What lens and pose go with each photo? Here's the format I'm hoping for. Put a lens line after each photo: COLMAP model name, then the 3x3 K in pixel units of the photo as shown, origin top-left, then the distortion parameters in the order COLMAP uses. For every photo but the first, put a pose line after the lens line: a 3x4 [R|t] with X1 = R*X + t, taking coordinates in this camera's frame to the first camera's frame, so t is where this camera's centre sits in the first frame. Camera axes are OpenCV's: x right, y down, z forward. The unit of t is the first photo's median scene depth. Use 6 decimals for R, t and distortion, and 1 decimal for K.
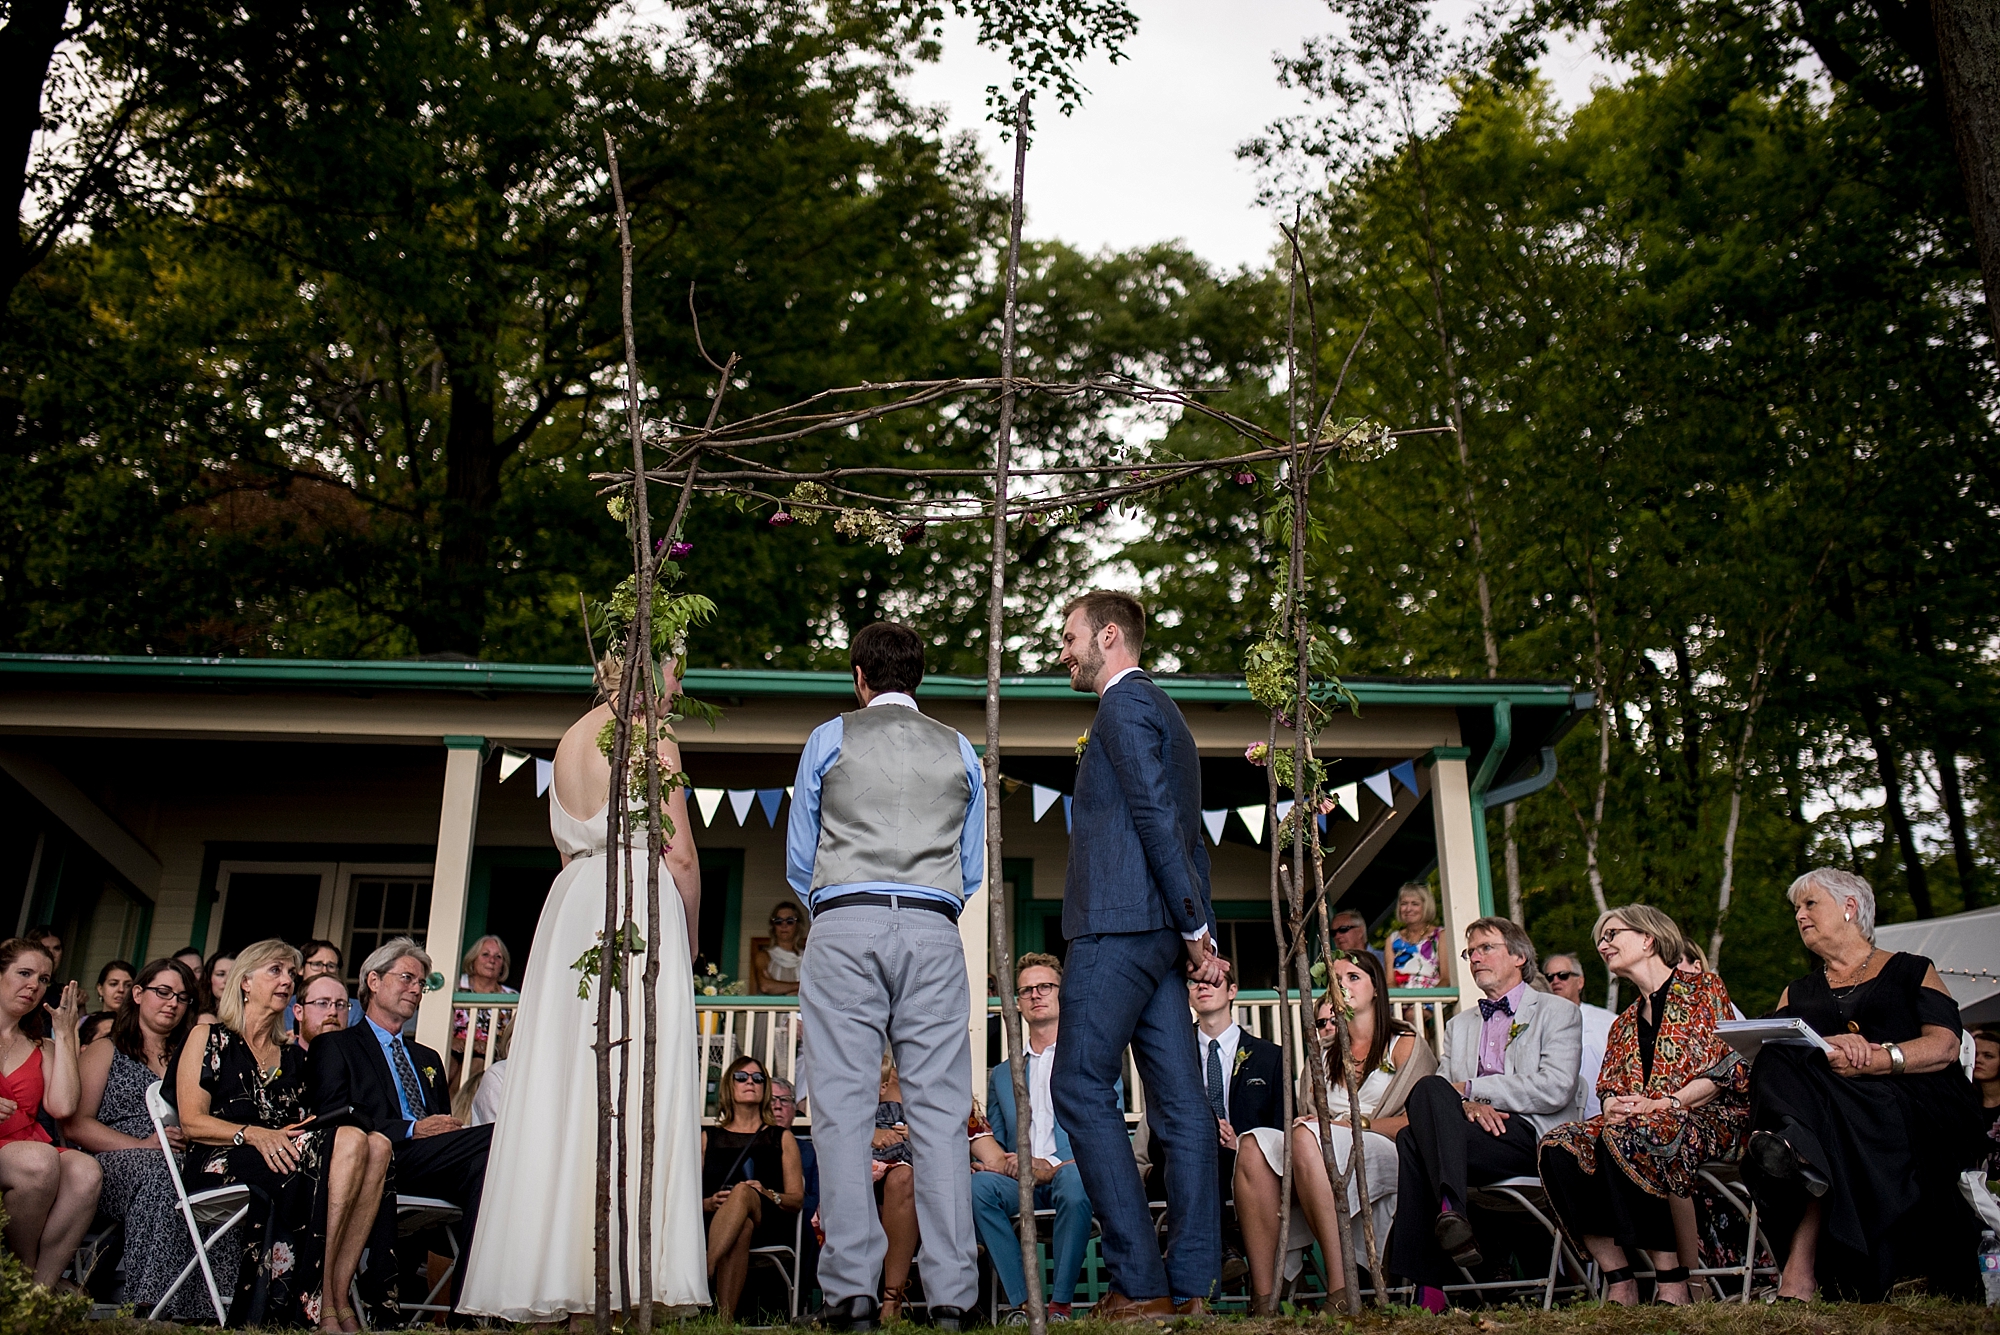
lens RADIAL K [[1912.6, 0, 1000.0], [0, 1912.6, 667.5], [0, 0, 1]] dist [-0.066446, 0.102767]
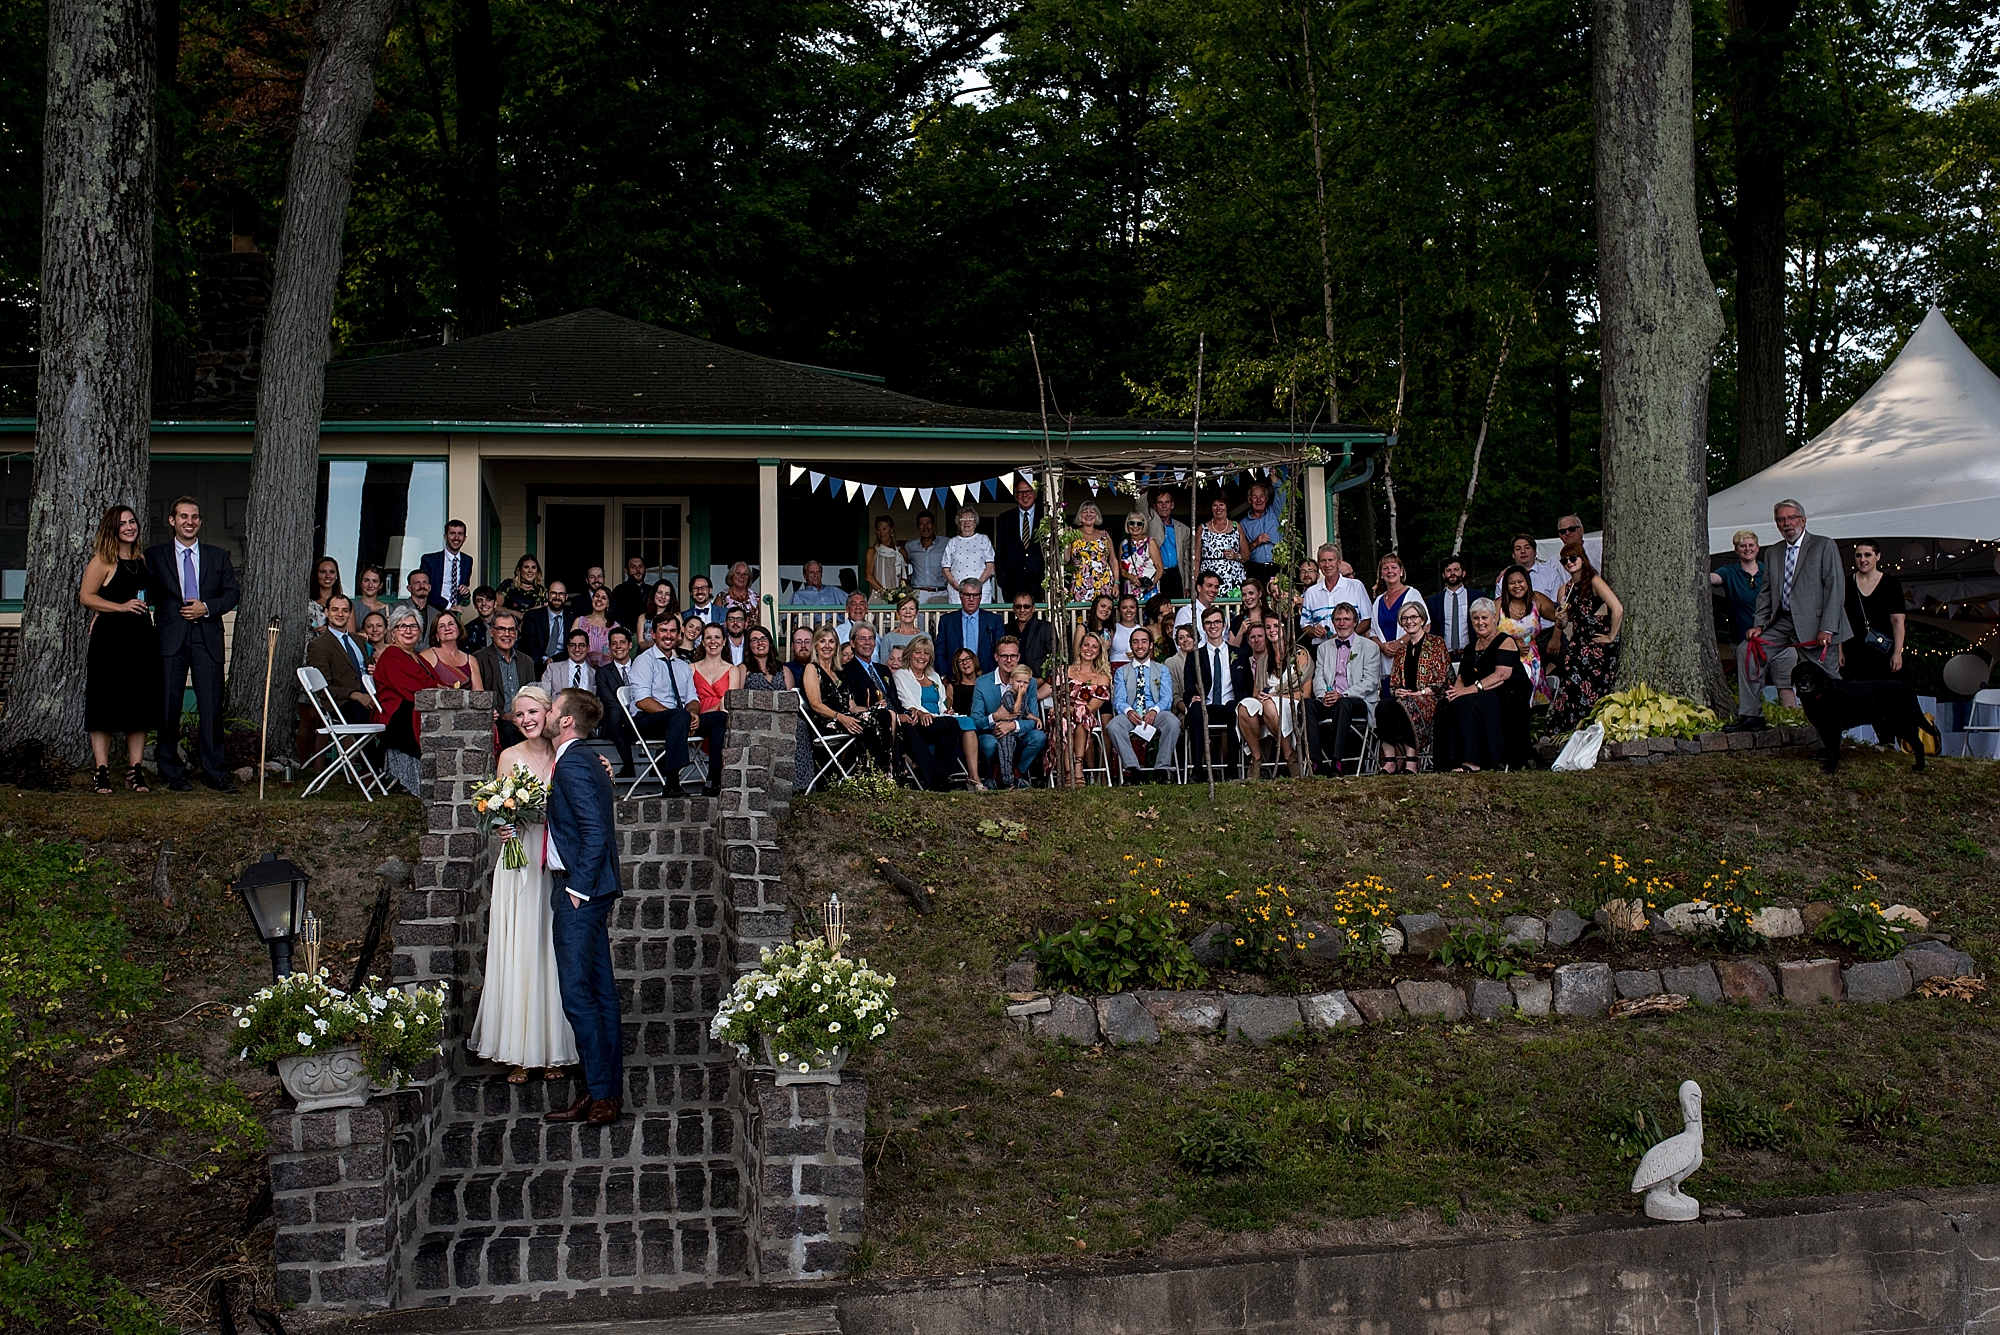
lens RADIAL K [[1912.6, 0, 1000.0], [0, 1912.6, 667.5], [0, 0, 1]] dist [-0.066446, 0.102767]
pose [[0.994007, -0.005334, 0.109188, -0.261416], [-0.026405, 0.957520, 0.287156, -0.287330], [-0.106082, -0.288318, 0.951640, -0.739690]]
